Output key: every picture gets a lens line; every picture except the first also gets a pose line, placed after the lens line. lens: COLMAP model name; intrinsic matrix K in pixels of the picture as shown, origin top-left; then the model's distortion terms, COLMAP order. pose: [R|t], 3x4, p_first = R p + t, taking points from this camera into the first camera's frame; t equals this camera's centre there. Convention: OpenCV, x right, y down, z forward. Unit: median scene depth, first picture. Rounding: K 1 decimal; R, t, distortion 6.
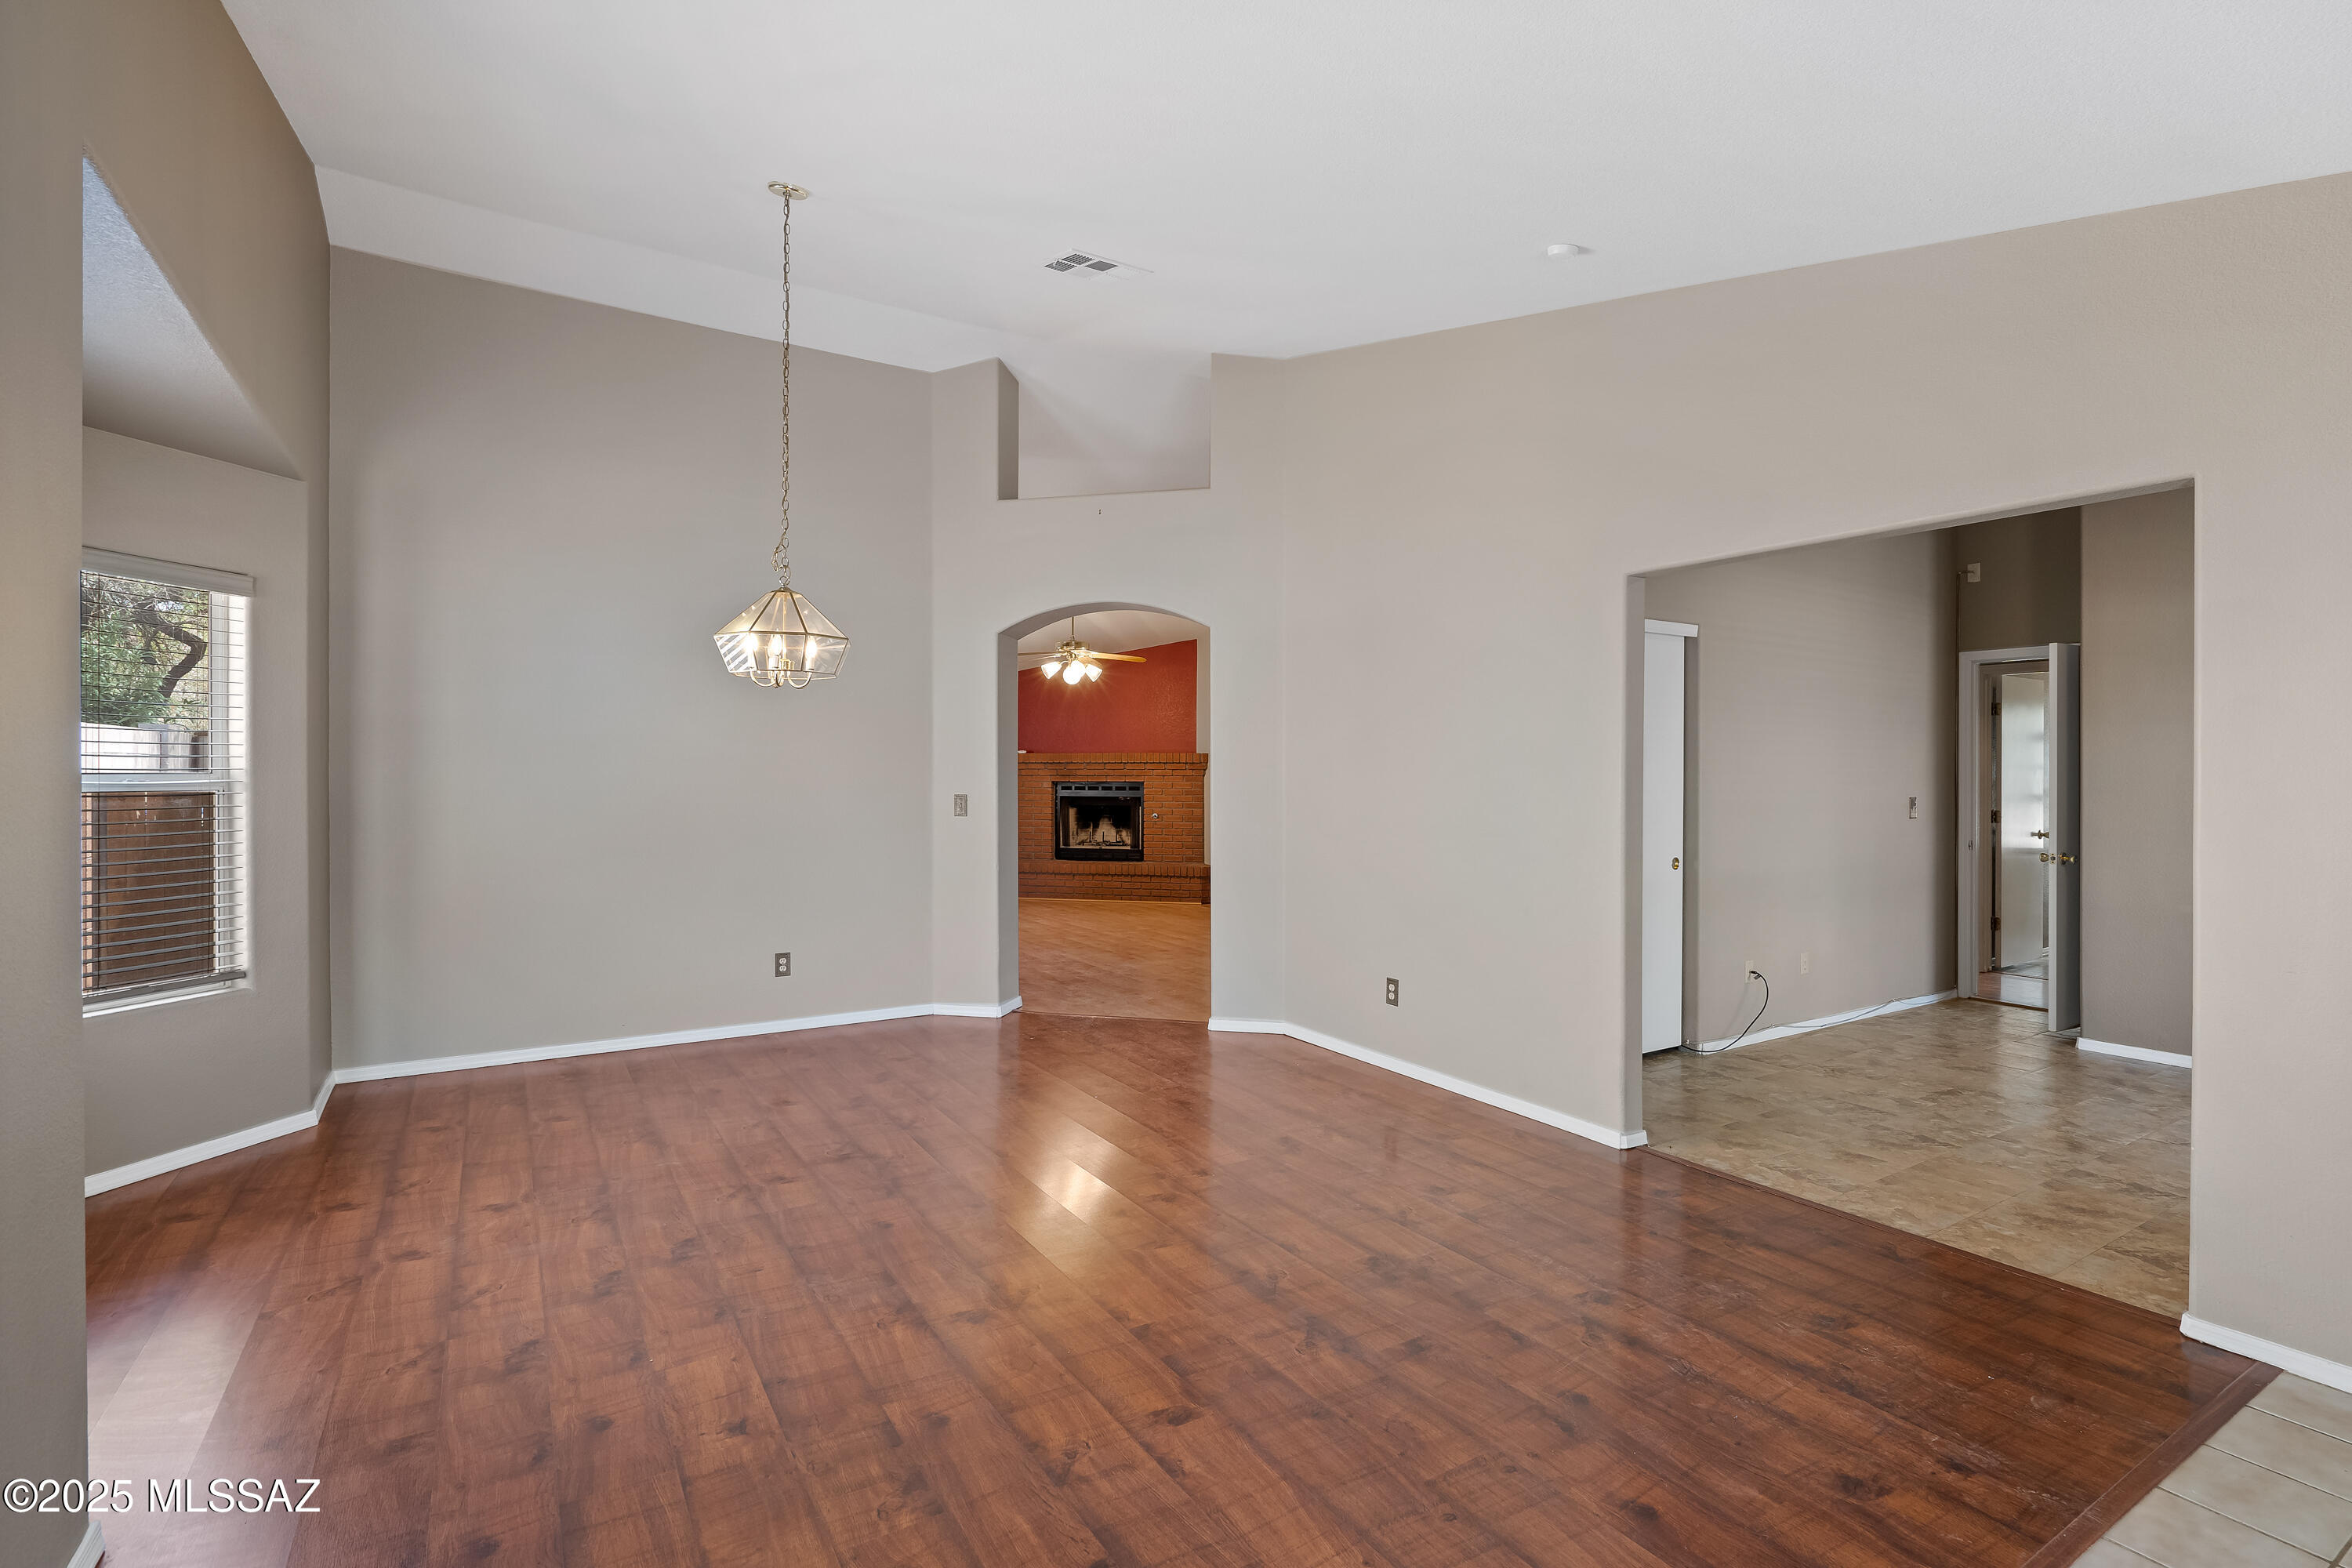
lens RADIAL K [[1094.7, 0, 1186.0], [0, 1094.7, 775.8], [0, 0, 1]] dist [-0.001041, -0.000063]
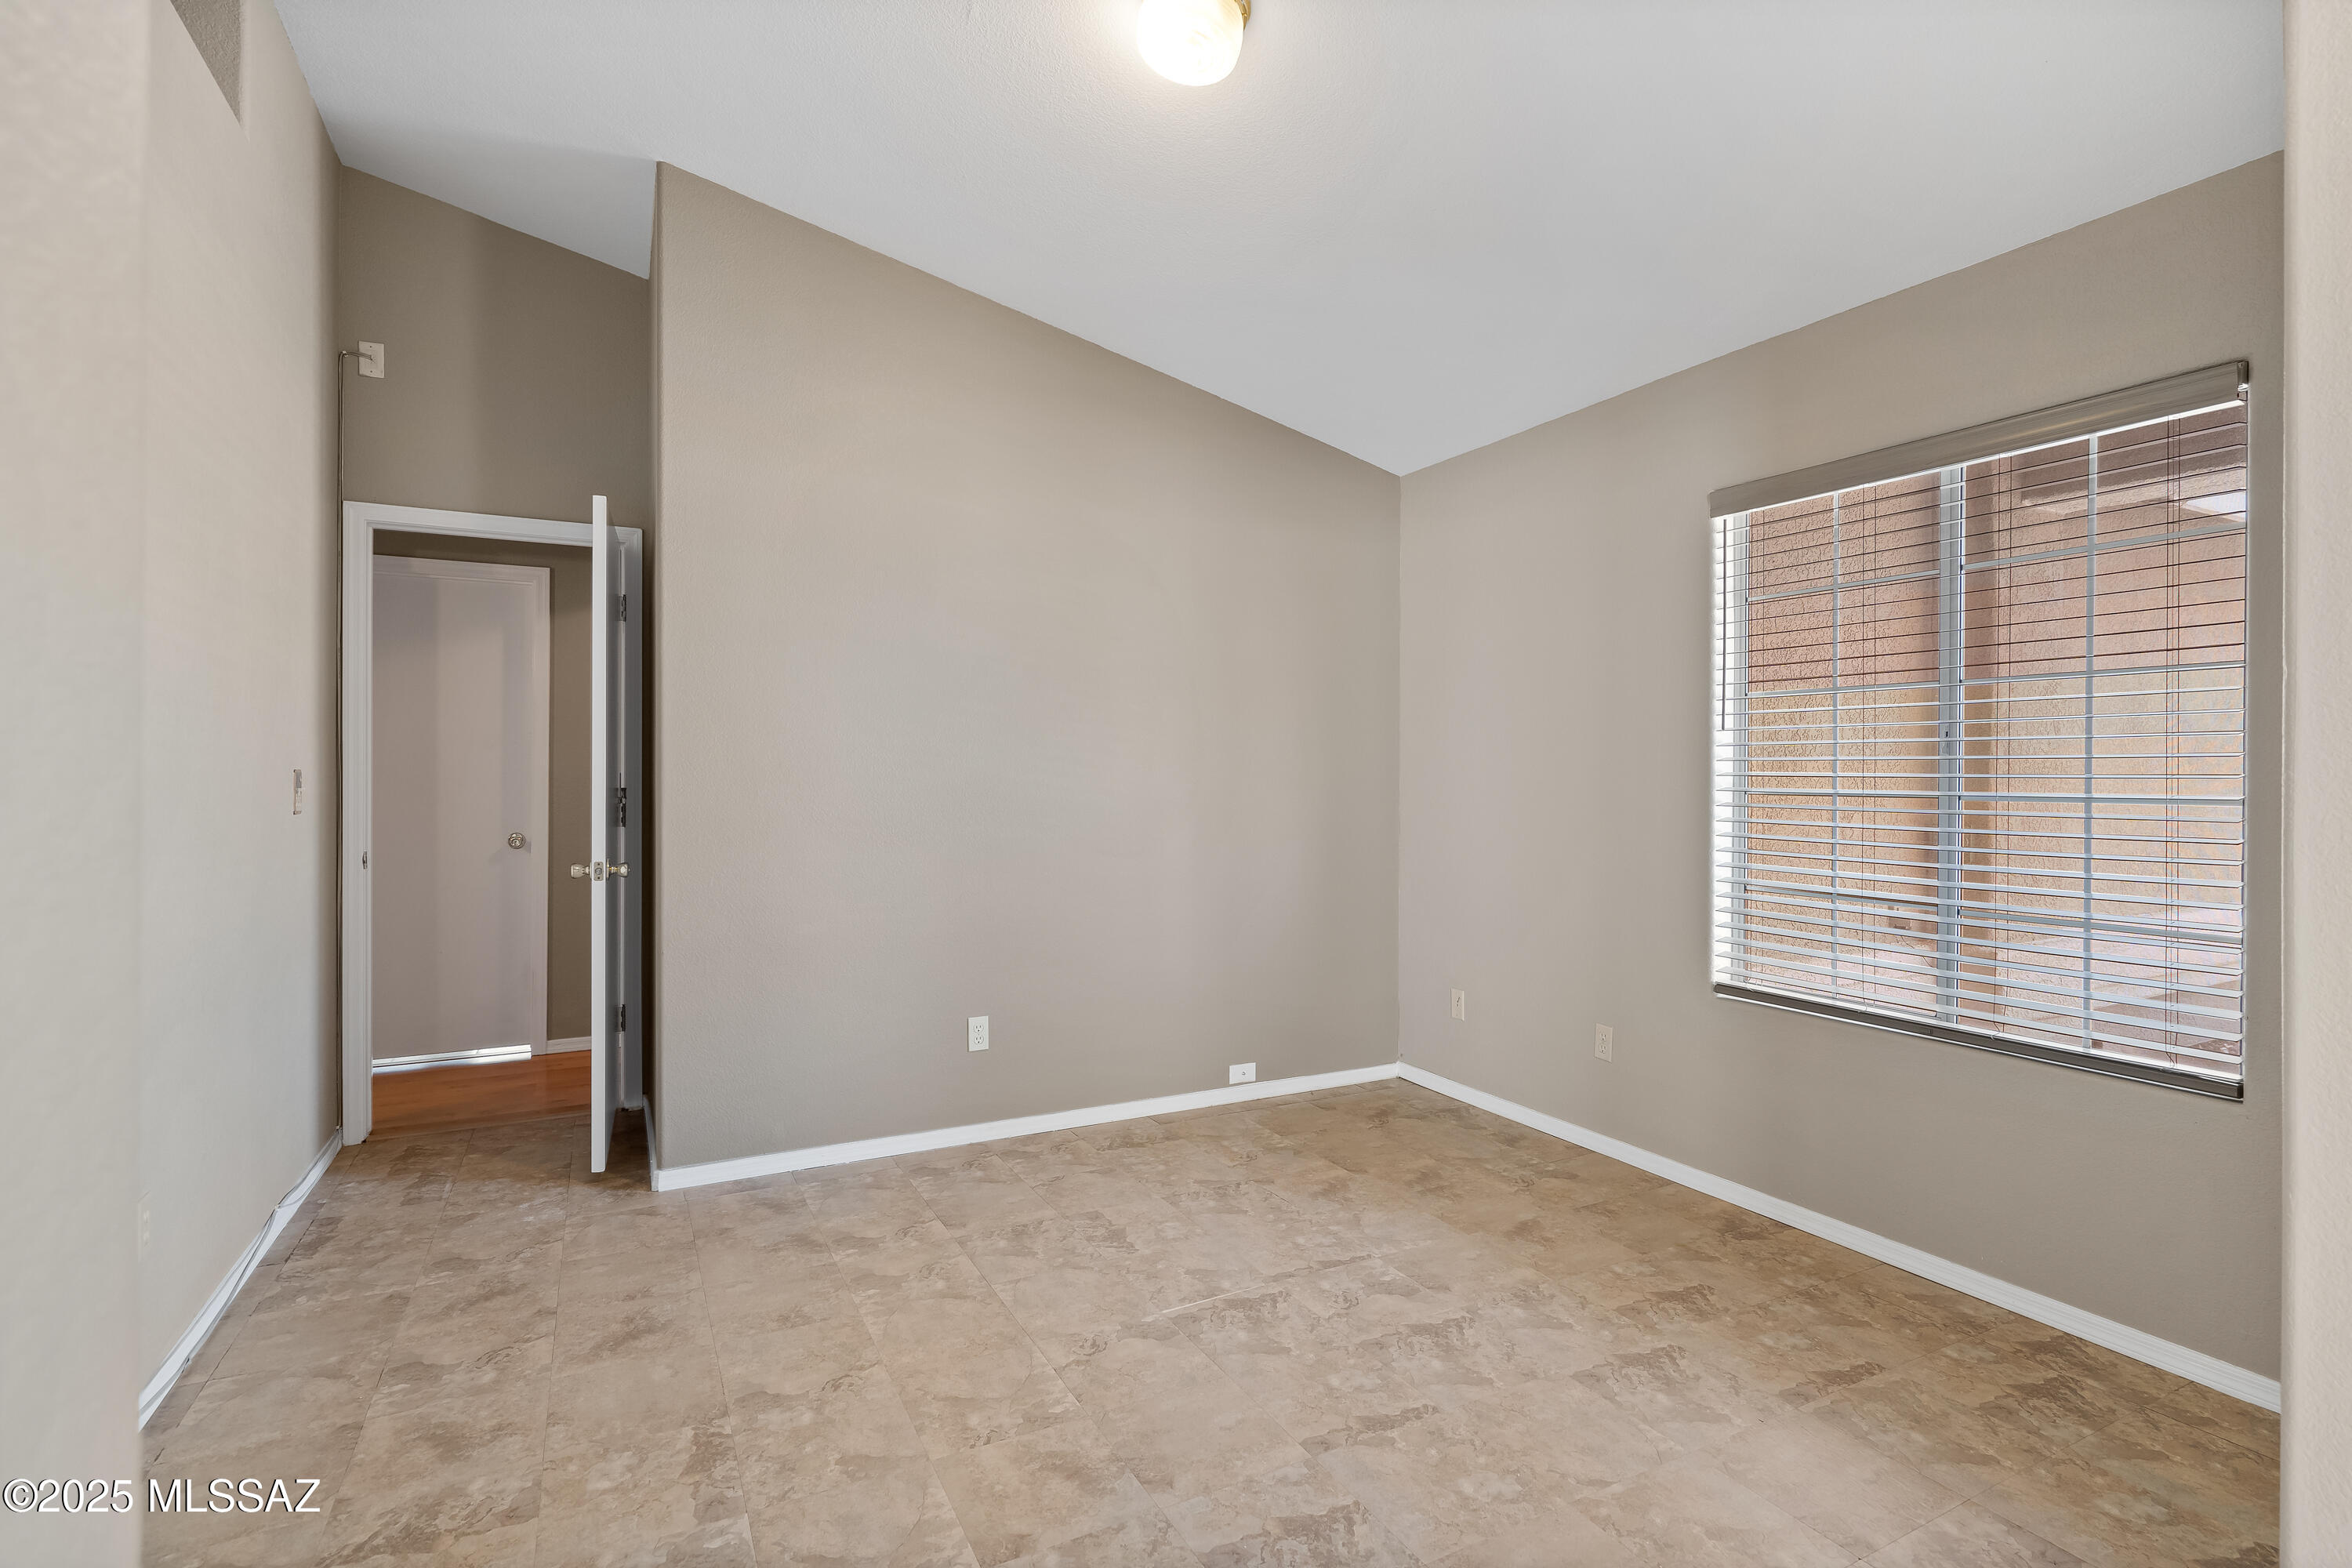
lens RADIAL K [[1103.5, 0, 1184.7], [0, 1103.5, 764.8], [0, 0, 1]] dist [-0.003015, 0.000178]
pose [[0.078196, -0.005099, 0.996925, 0.116524], [-0.001452, 0.999985, 0.005229, 0.008156], [-0.996937, -0.001856, 0.078187, 0.319460]]
